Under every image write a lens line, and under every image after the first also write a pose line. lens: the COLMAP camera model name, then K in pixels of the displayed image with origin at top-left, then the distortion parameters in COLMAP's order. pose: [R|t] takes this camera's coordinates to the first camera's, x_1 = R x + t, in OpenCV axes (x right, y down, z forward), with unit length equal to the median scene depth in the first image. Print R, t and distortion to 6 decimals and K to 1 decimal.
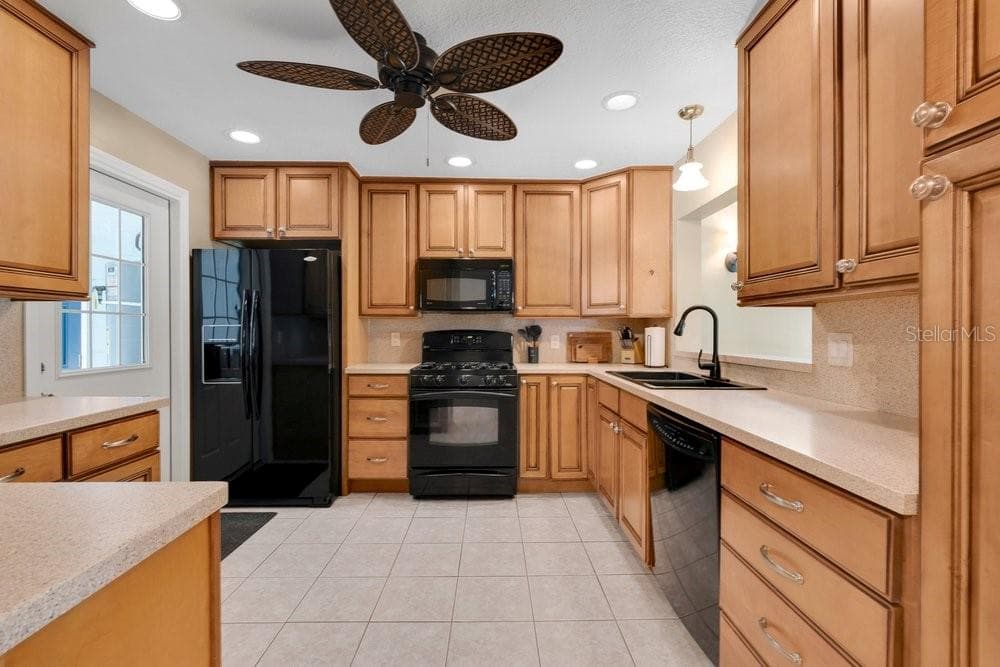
lens RADIAL K [[449.0, 0, 499.9], [0, 449.0, 330.6], [0, 0, 1]] dist [-0.000328, 0.000189]
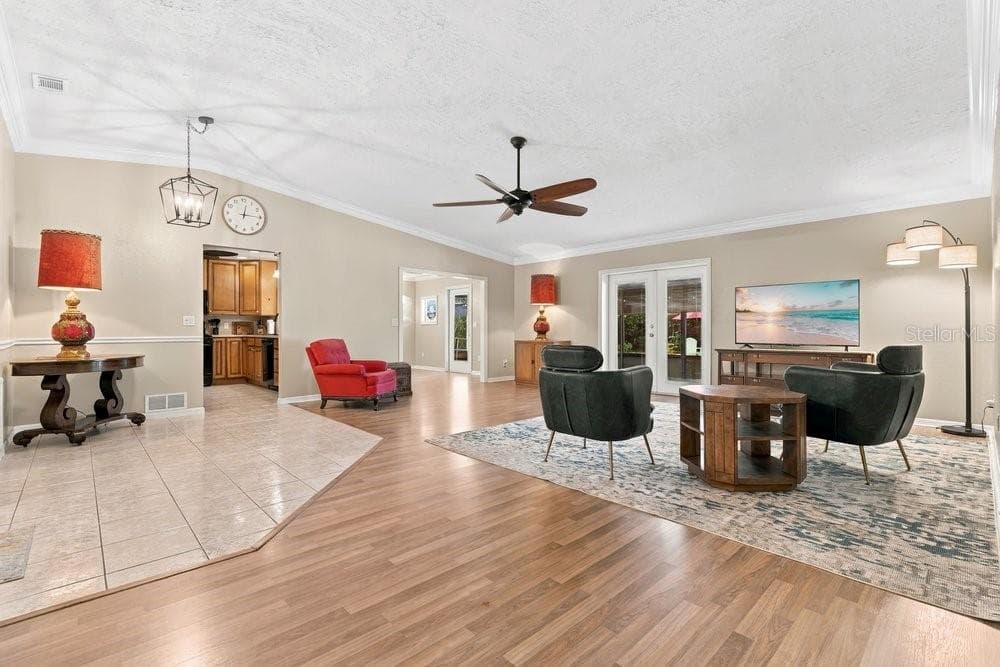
lens RADIAL K [[449.0, 0, 499.9], [0, 449.0, 330.6], [0, 0, 1]] dist [-0.000328, 0.000189]
pose [[0.734370, -0.001219, 0.678748, -0.482378], [0.005145, 0.999980, -0.003772, 0.077427], [-0.678729, 0.006262, 0.734362, -1.944462]]
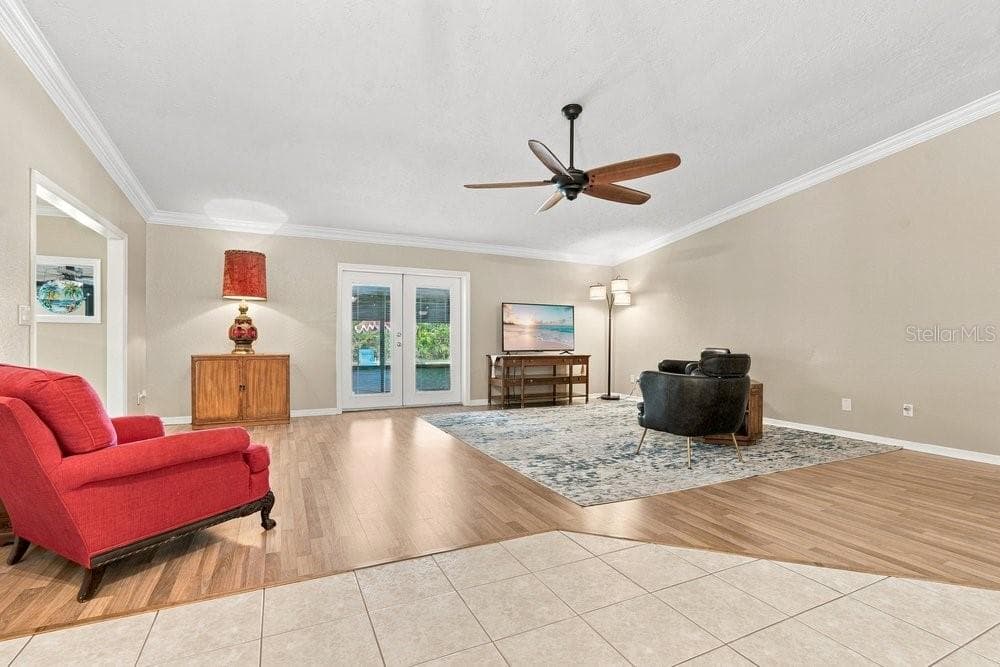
lens RADIAL K [[452.0, 0, 498.8], [0, 452.0, 334.3], [0, 0, 1]] dist [0.015855, -0.000449]
pose [[-0.410076, 0.011734, 0.911976, -0.482311], [0.002378, 0.999928, -0.011796, 0.074385], [-0.912048, -0.002669, -0.410074, -0.369779]]
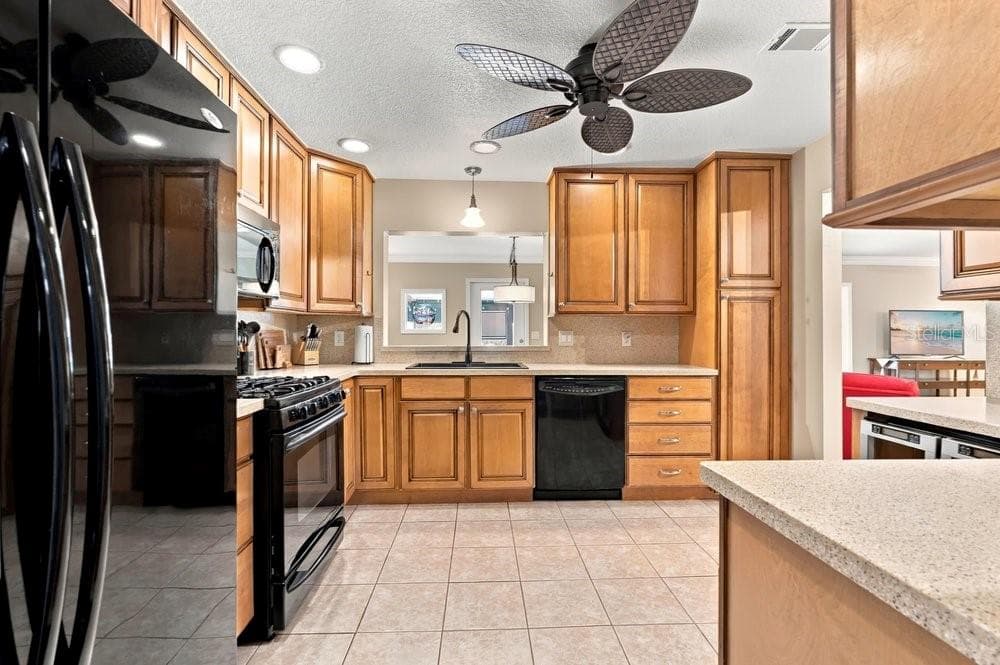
lens RADIAL K [[452.0, 0, 498.8], [0, 452.0, 333.3], [0, 0, 1]] dist [0.015855, -0.000449]
pose [[-0.035624, -0.001720, 0.999364, -0.802024], [0.002318, 0.999996, 0.001804, 0.008571], [-0.999363, 0.002381, -0.035619, 0.809025]]
